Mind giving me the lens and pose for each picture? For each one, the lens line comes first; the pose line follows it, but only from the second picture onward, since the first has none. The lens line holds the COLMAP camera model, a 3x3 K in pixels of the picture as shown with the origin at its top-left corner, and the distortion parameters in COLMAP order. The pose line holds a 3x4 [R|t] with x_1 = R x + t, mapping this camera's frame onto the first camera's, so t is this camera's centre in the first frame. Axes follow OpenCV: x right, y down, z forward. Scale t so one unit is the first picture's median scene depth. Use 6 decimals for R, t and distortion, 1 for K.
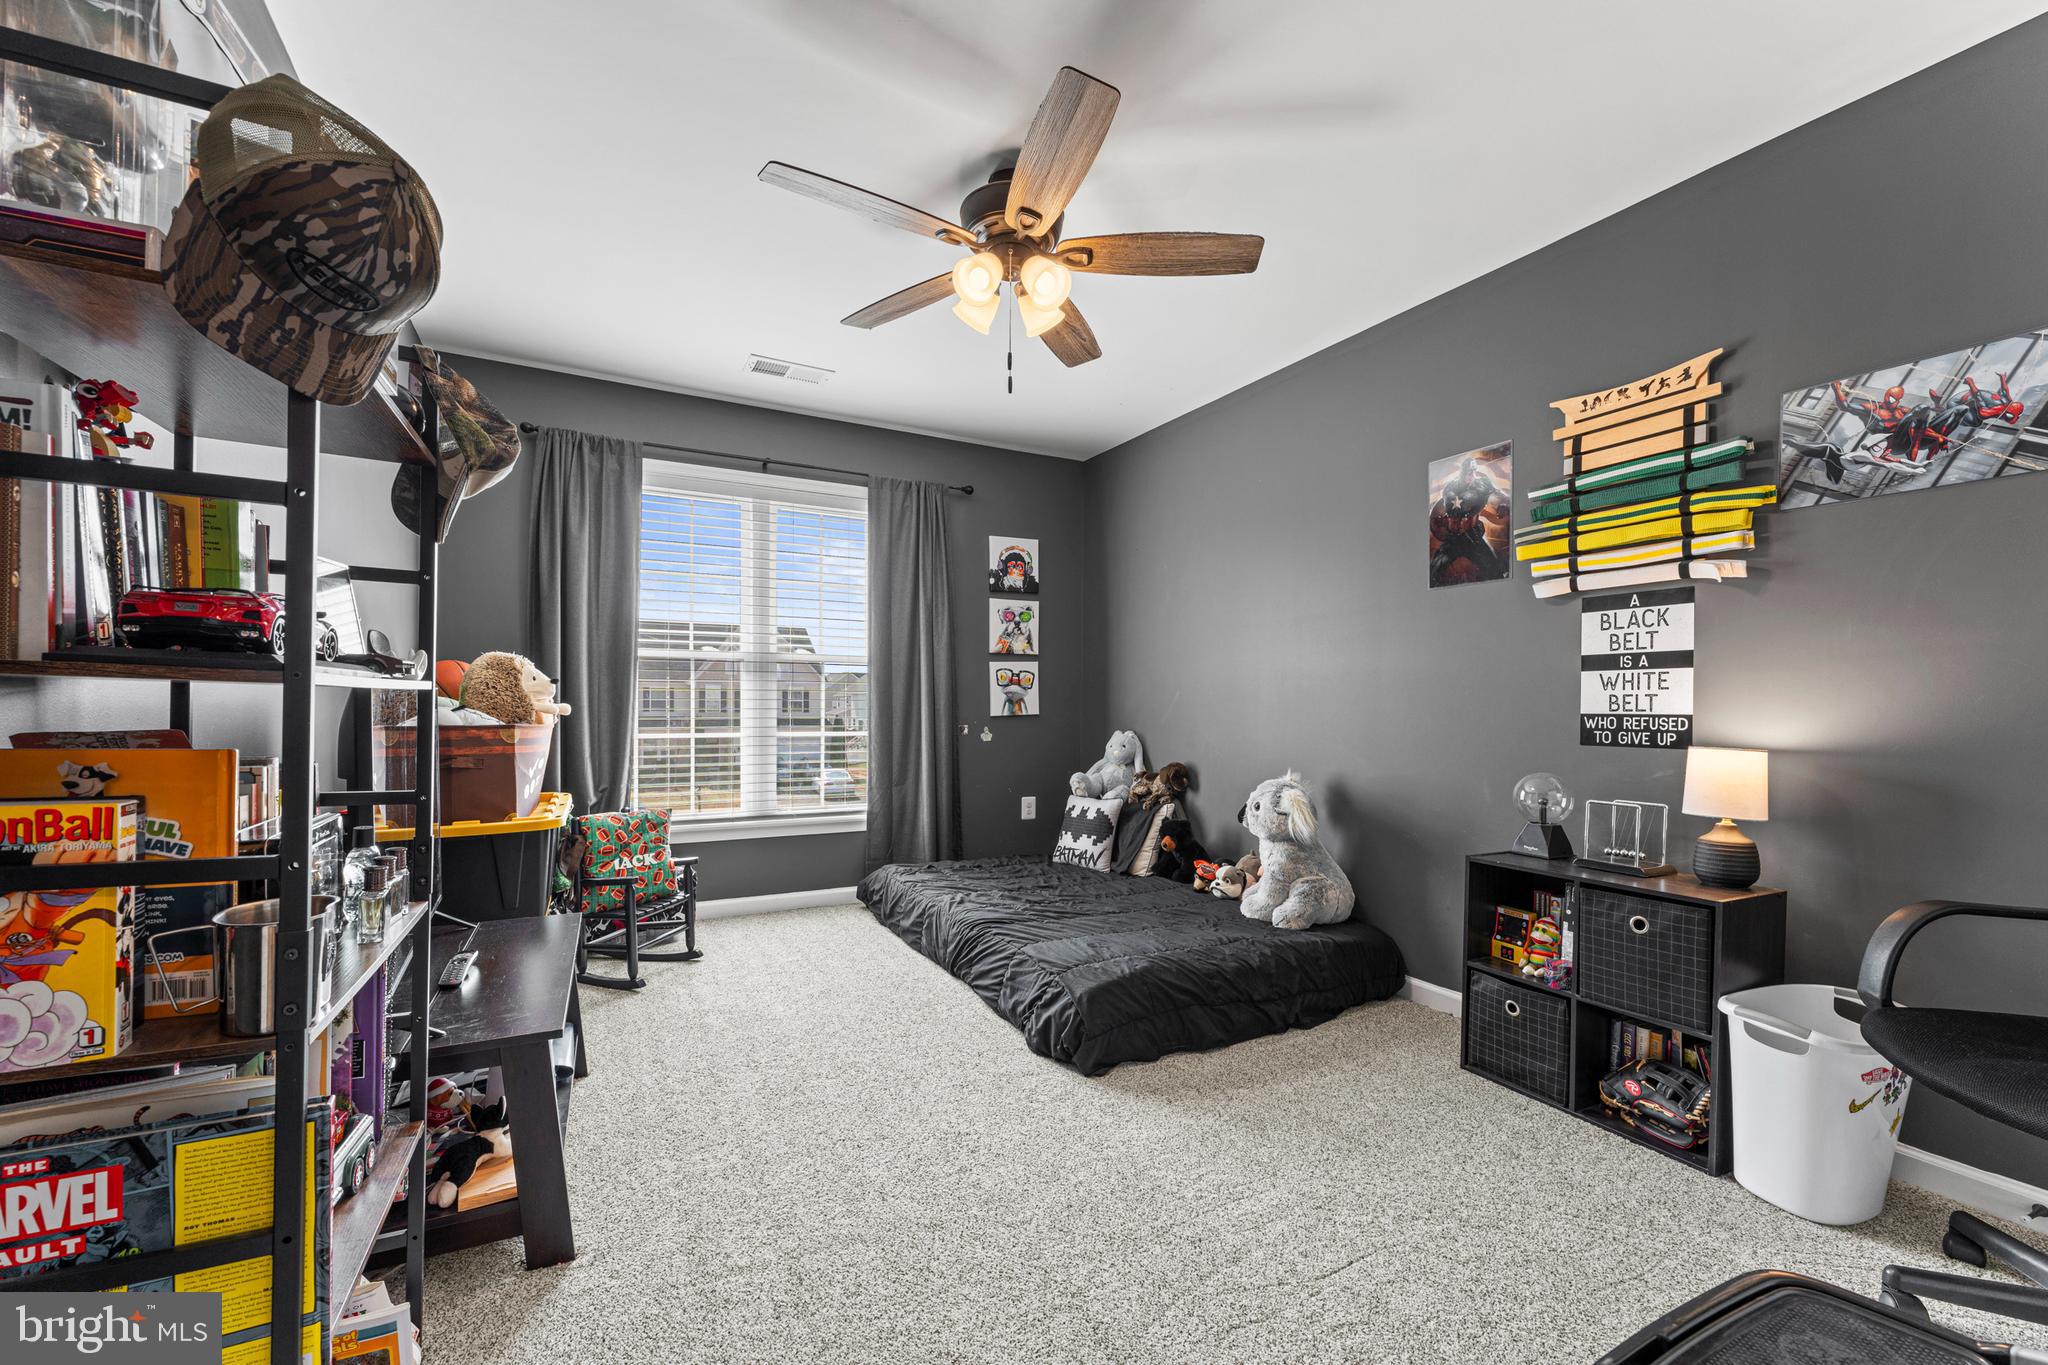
lens RADIAL K [[835.2, 0, 1028.7], [0, 835.2, 695.1], [0, 0, 1]] dist [-0.007551, 0.000820]
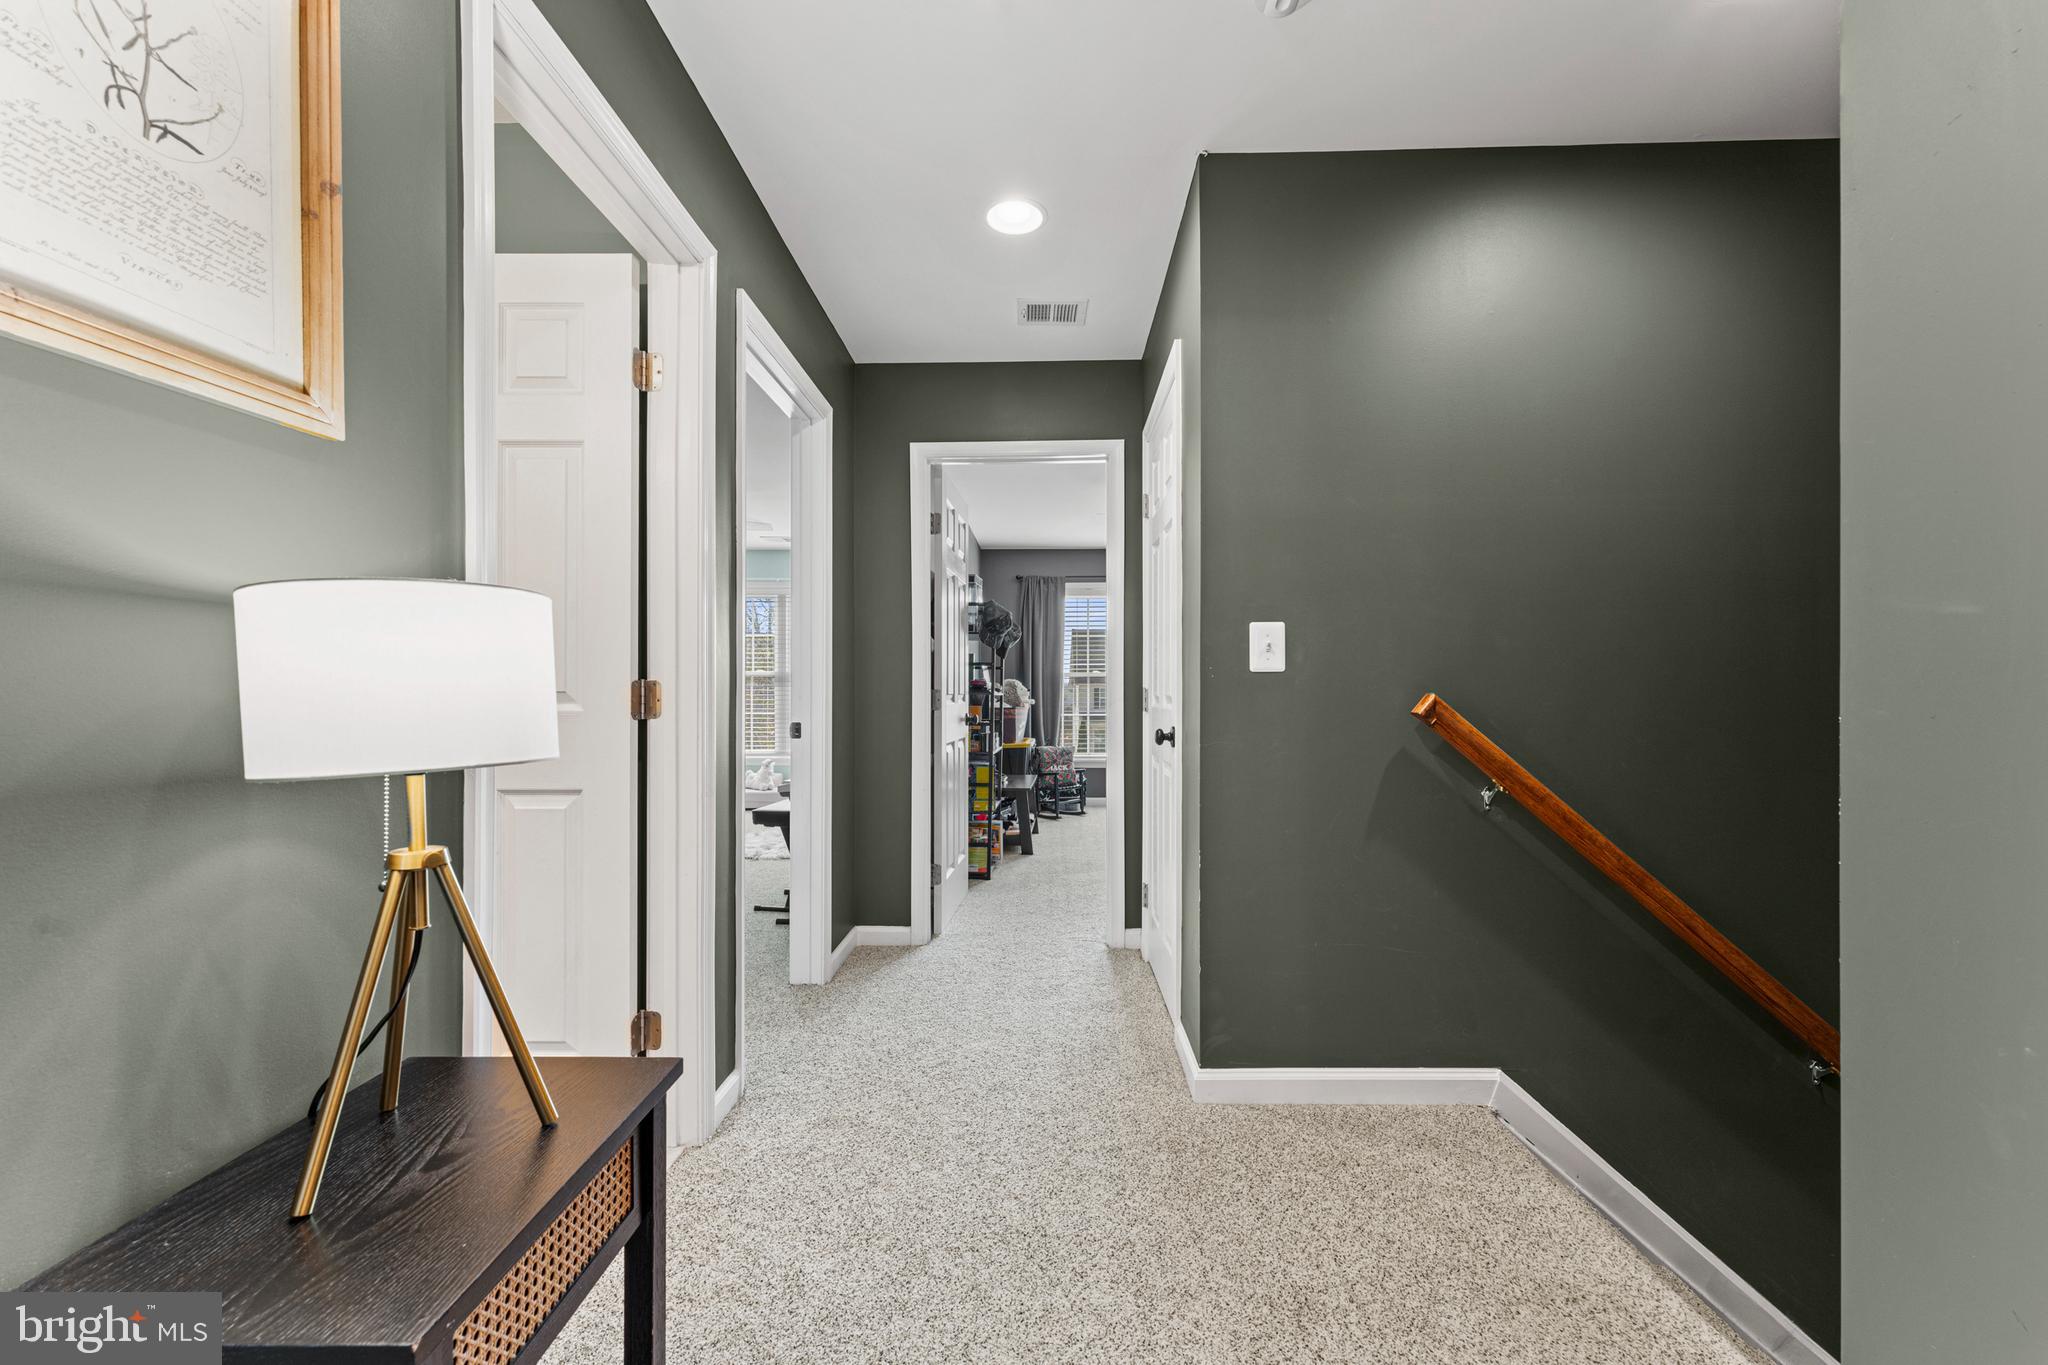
lens RADIAL K [[835.2, 0, 1028.5], [0, 835.2, 691.5], [0, 0, 1]] dist [-0.007551, 0.000820]
pose [[0.868812, -0.000969, -0.495141, 0.627685], [-0.000519, 0.999996, -0.002867, -0.005831], [0.495142, 0.002748, 0.868808, -1.102381]]
